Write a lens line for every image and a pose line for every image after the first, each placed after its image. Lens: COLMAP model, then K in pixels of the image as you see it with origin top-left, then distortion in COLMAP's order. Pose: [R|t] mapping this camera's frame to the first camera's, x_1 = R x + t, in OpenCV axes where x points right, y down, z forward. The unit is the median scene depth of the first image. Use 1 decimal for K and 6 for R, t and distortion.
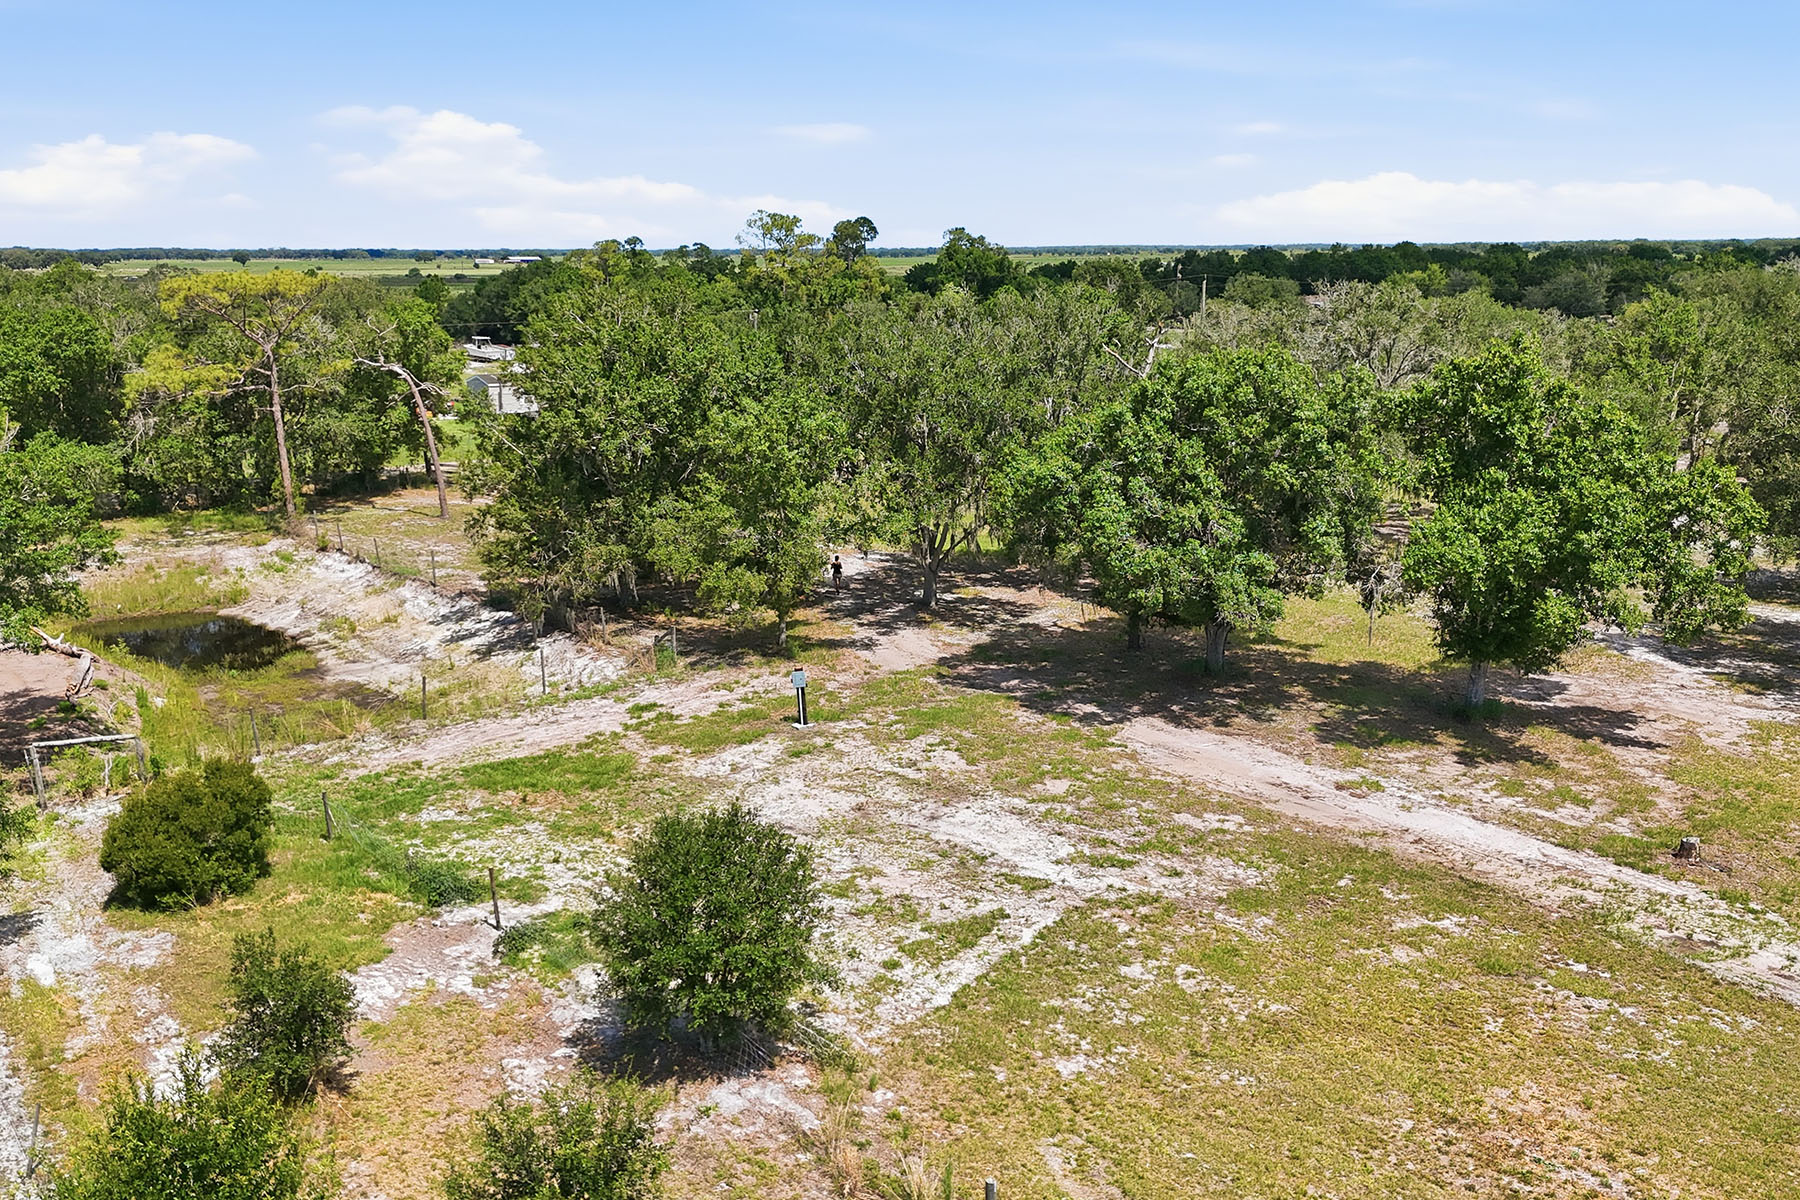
lens RADIAL K [[1505.6, 0, 900.0], [0, 1505.6, 600.0], [0, 0, 1]] dist [0.013142, 0.007091]
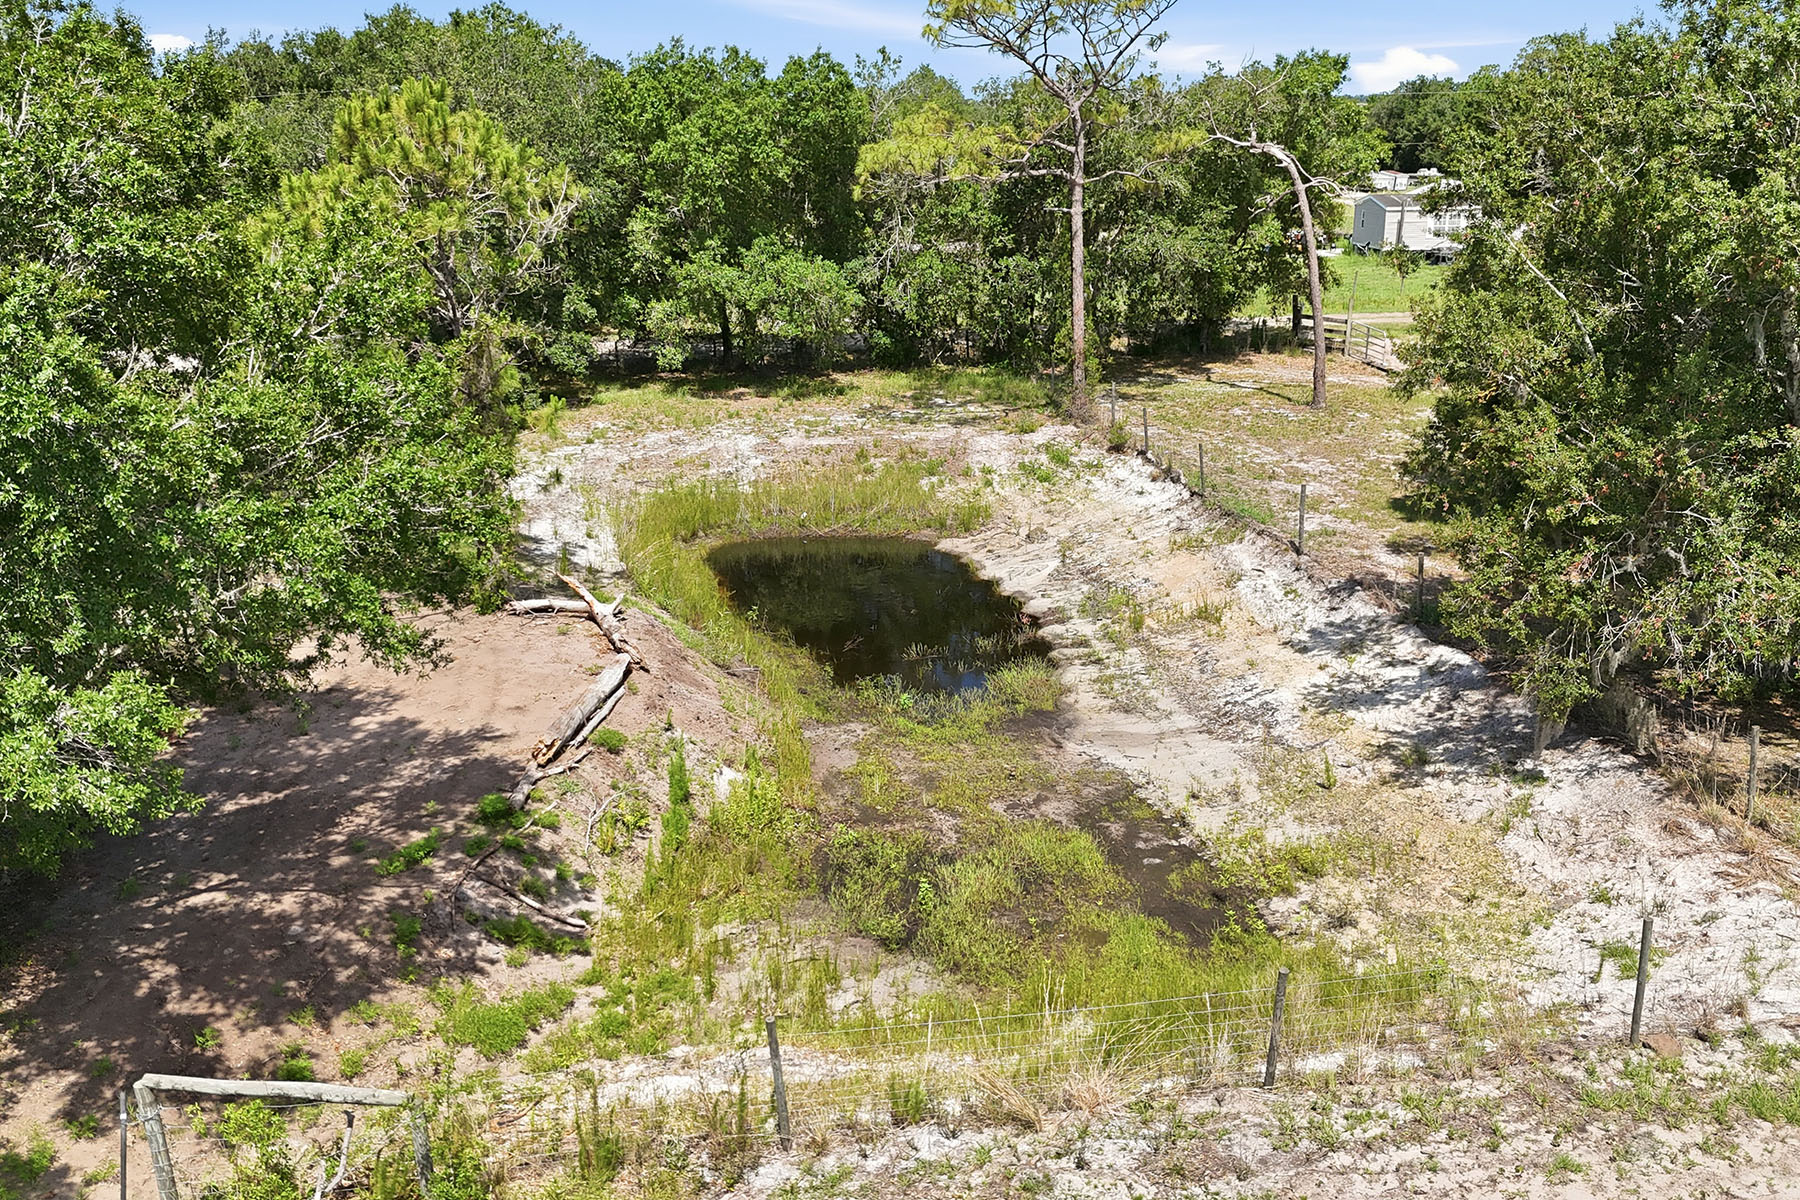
lens RADIAL K [[1540.5, 0, 900.0], [0, 1540.5, 600.0], [0, 0, 1]] dist [0.121963, -0.150298]
pose [[0.859908, 0.147925, -0.488545, -0.150666], [-0.104787, 0.987861, 0.114671, -0.037055], [0.499577, -0.047414, 0.864971, 0.432215]]
